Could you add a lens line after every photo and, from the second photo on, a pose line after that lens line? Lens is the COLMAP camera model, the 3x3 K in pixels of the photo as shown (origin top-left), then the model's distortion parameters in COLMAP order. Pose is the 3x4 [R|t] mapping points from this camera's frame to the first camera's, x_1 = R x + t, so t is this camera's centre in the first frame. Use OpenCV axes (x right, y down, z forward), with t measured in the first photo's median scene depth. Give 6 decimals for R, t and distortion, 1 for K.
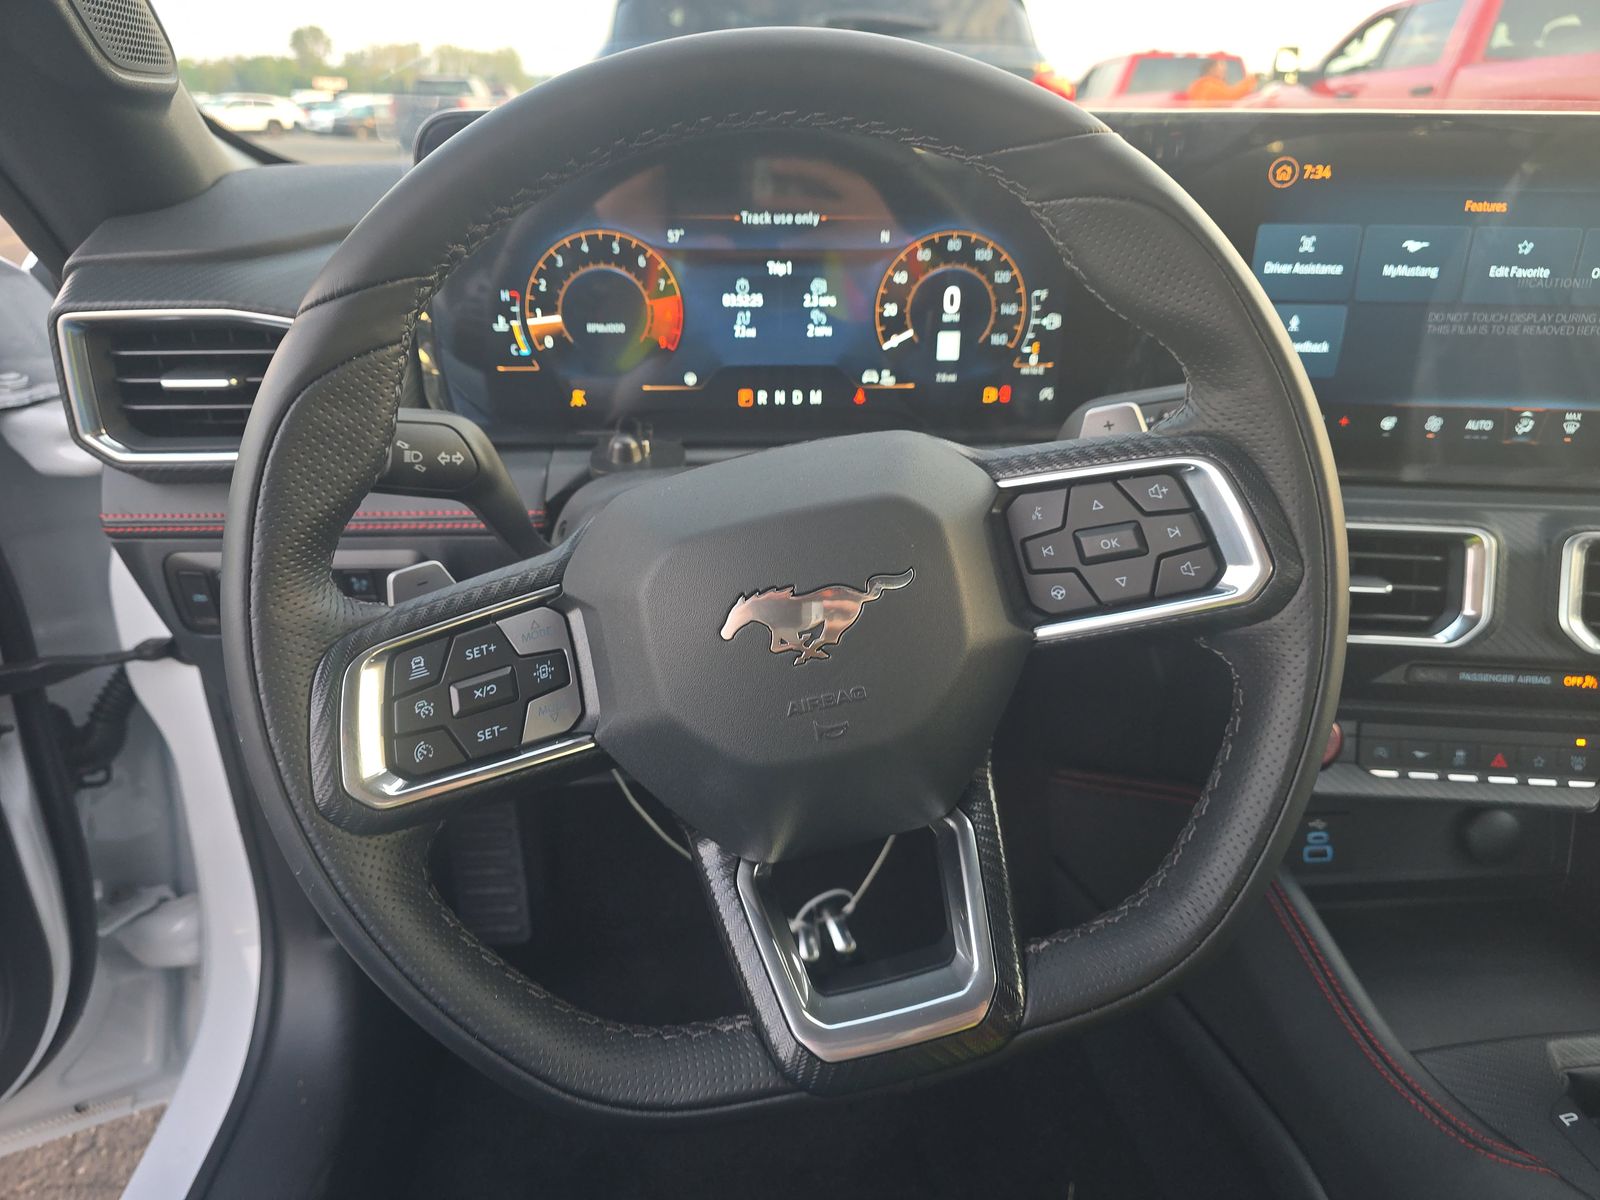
lens RADIAL K [[1090.5, 0, 800.0], [0, 1090.5, 600.0], [0, 0, 1]] dist [0.033079, -0.045347]
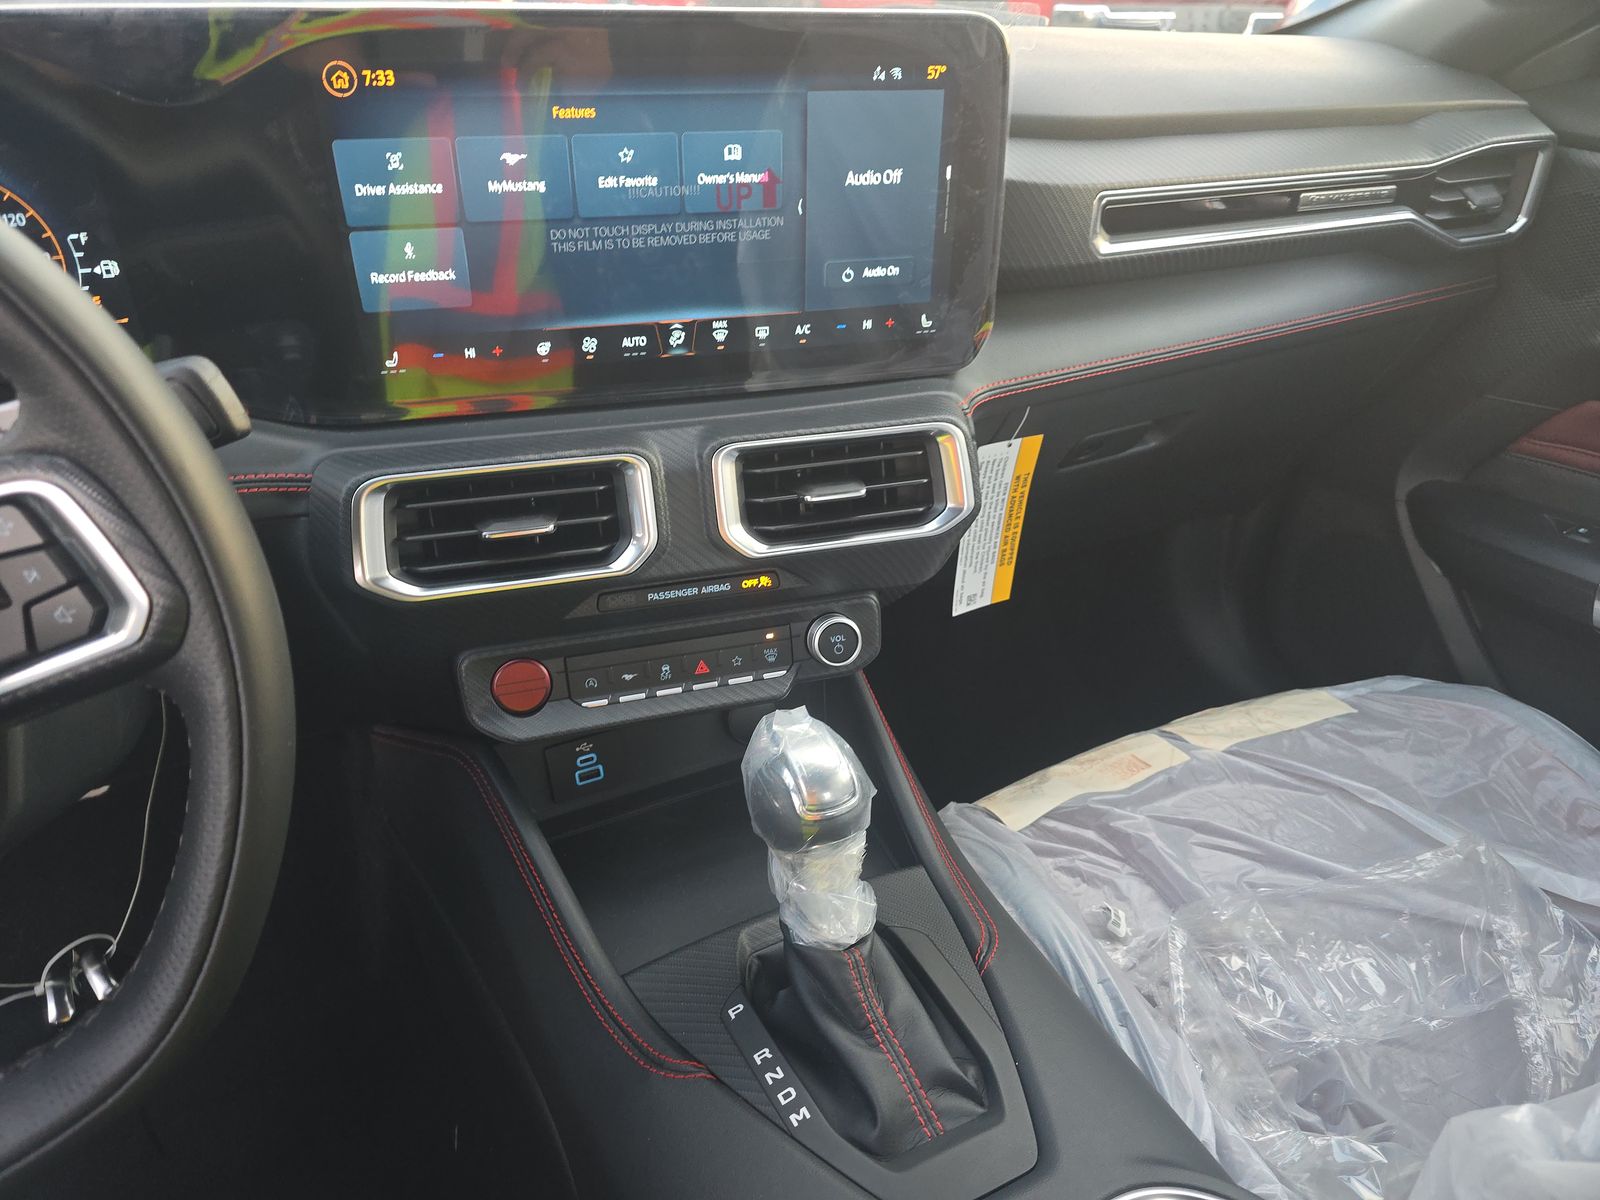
lens RADIAL K [[1034.8, 0, 800.0], [0, 1034.8, 600.0], [0, 0, 1]] dist [-0.000526, -0.005634]
pose [[0.925445, -0.184875, 0.330716, 0.421131], [0.140971, 0.978220, 0.152361, -0.054754], [-0.351680, -0.094380, 0.931350, 0.059478]]
